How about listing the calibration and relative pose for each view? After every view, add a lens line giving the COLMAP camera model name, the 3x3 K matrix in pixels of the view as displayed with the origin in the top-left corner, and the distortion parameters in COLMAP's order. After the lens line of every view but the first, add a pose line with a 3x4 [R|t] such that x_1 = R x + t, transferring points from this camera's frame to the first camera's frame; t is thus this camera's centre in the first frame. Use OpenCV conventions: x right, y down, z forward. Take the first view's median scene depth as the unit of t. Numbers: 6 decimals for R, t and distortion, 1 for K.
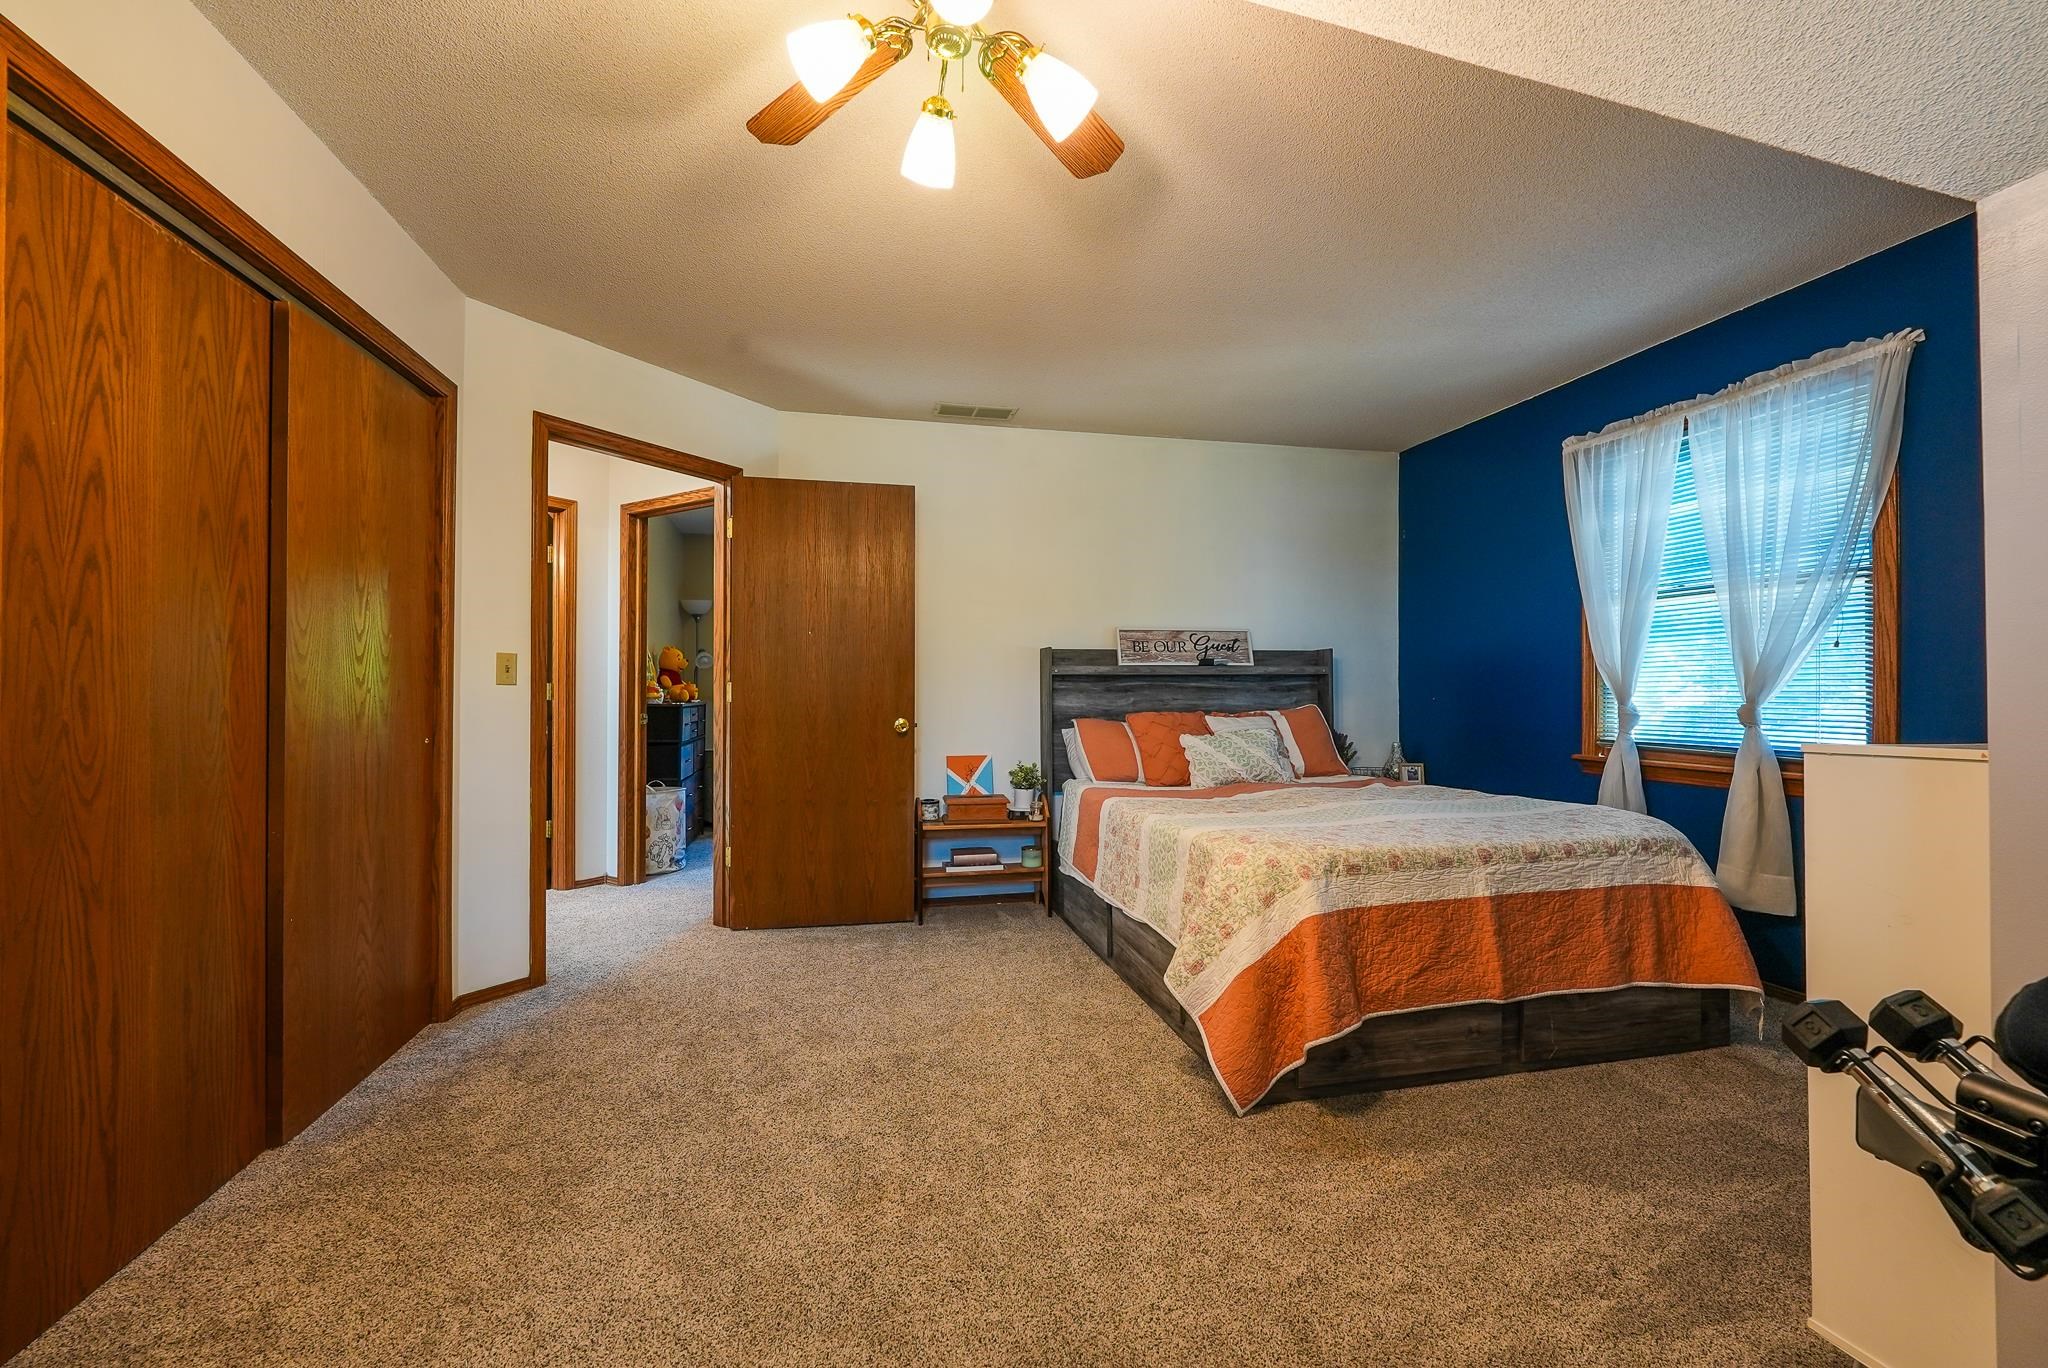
lens RADIAL K [[833.2, 0, 1016.4], [0, 833.2, 688.7], [0, 0, 1]] dist [-0.009528, -0.001242]
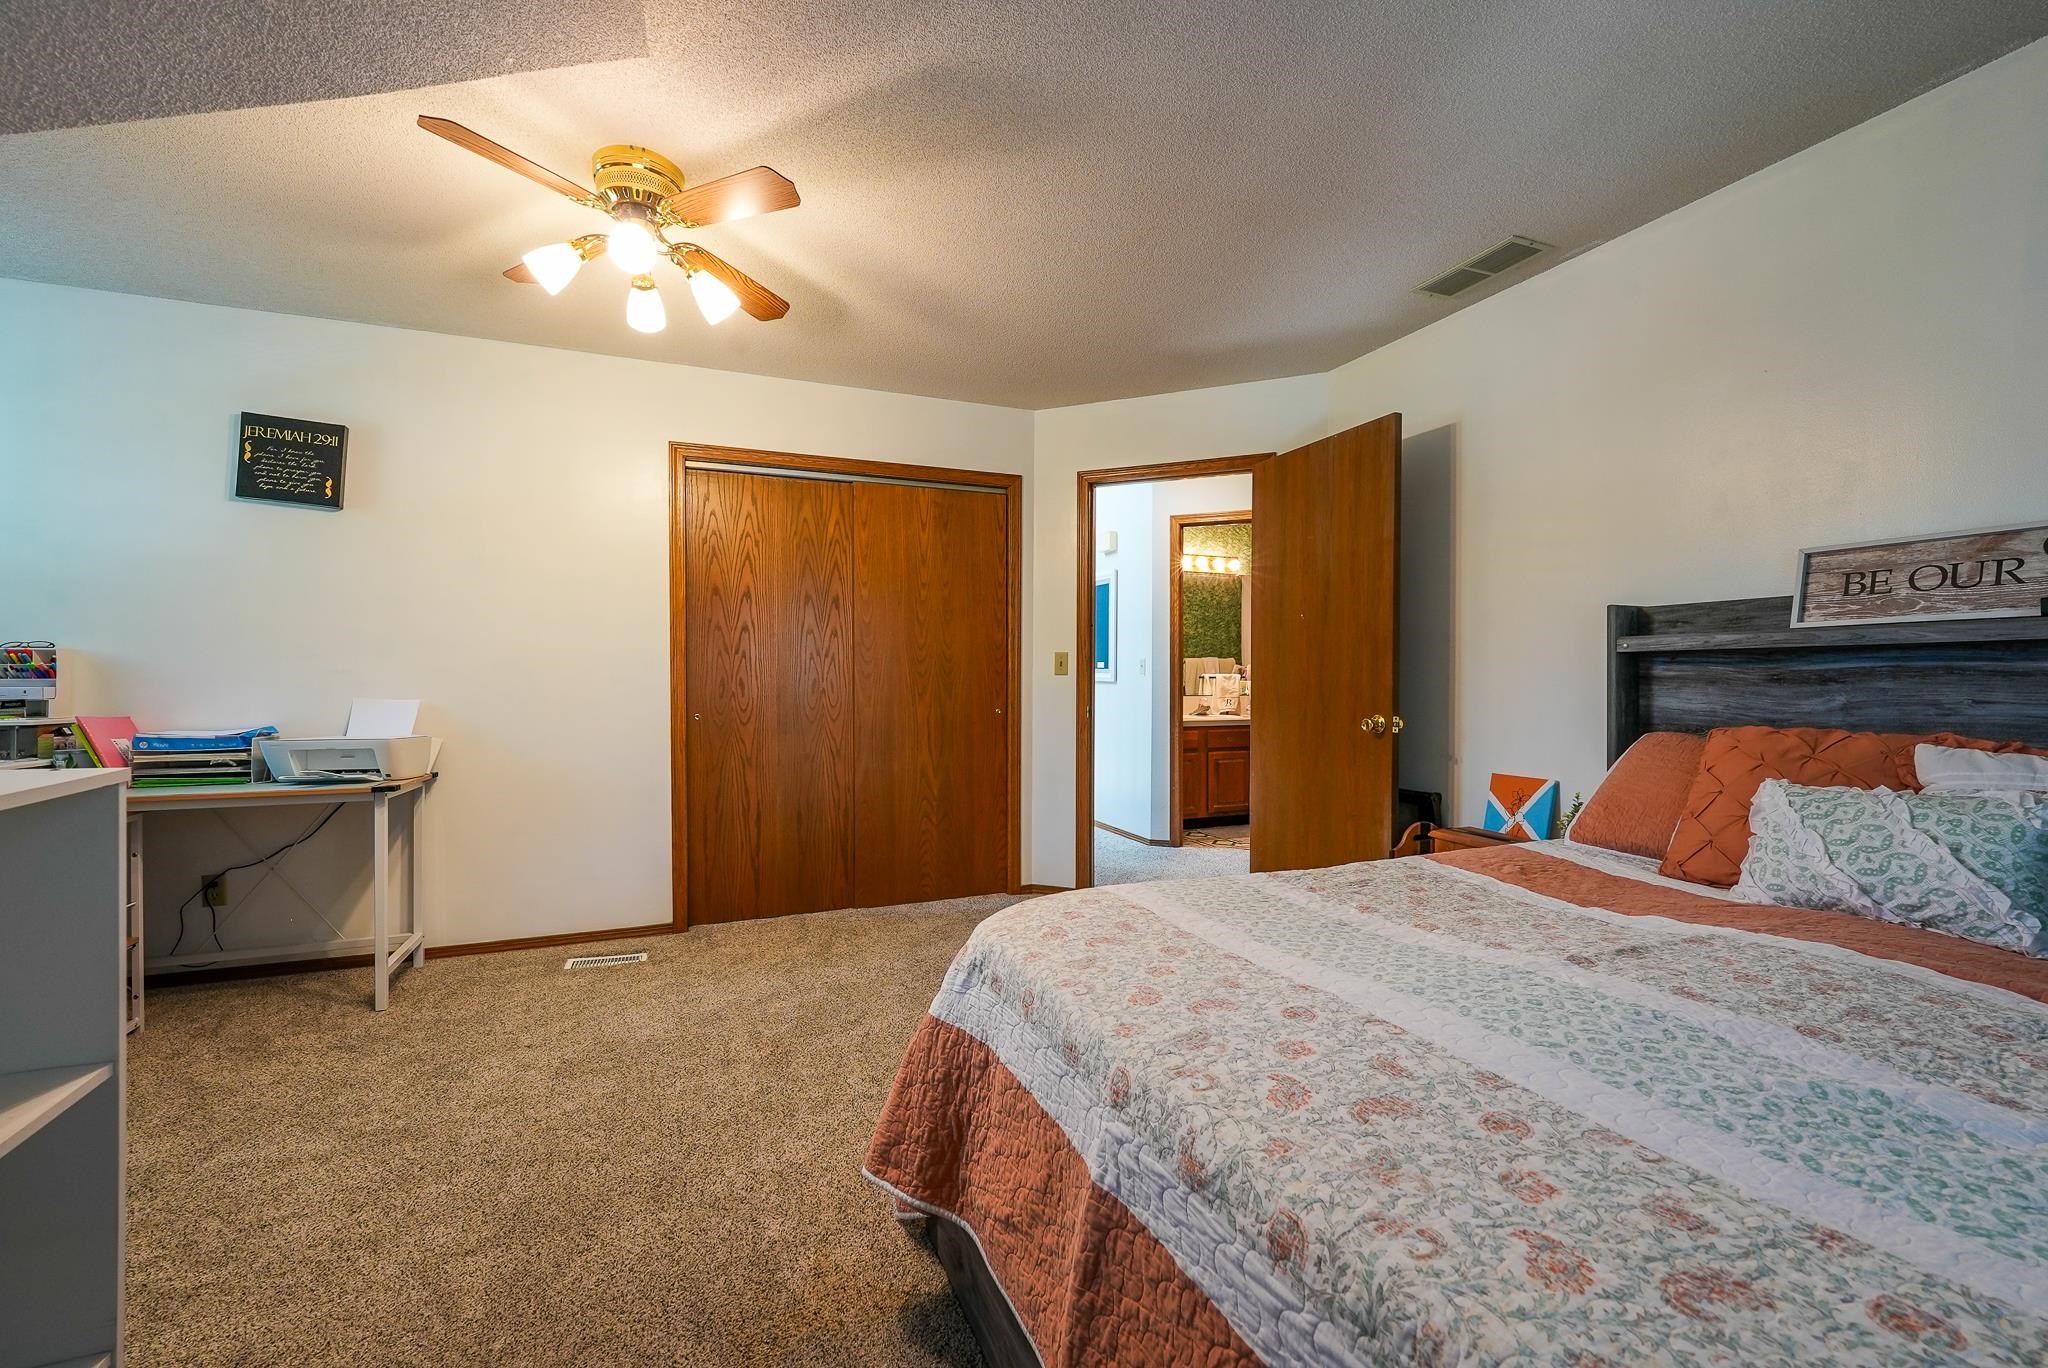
lens RADIAL K [[833.2, 0, 1026.0], [0, 833.2, 685.2], [0, 0, 1]] dist [-0.009528, -0.001242]
pose [[0.170253, 0.008420, -0.985364, 0.590461], [0.002368, 0.999957, 0.008954, -0.000470], [0.985398, -0.003858, 0.170226, 0.547683]]
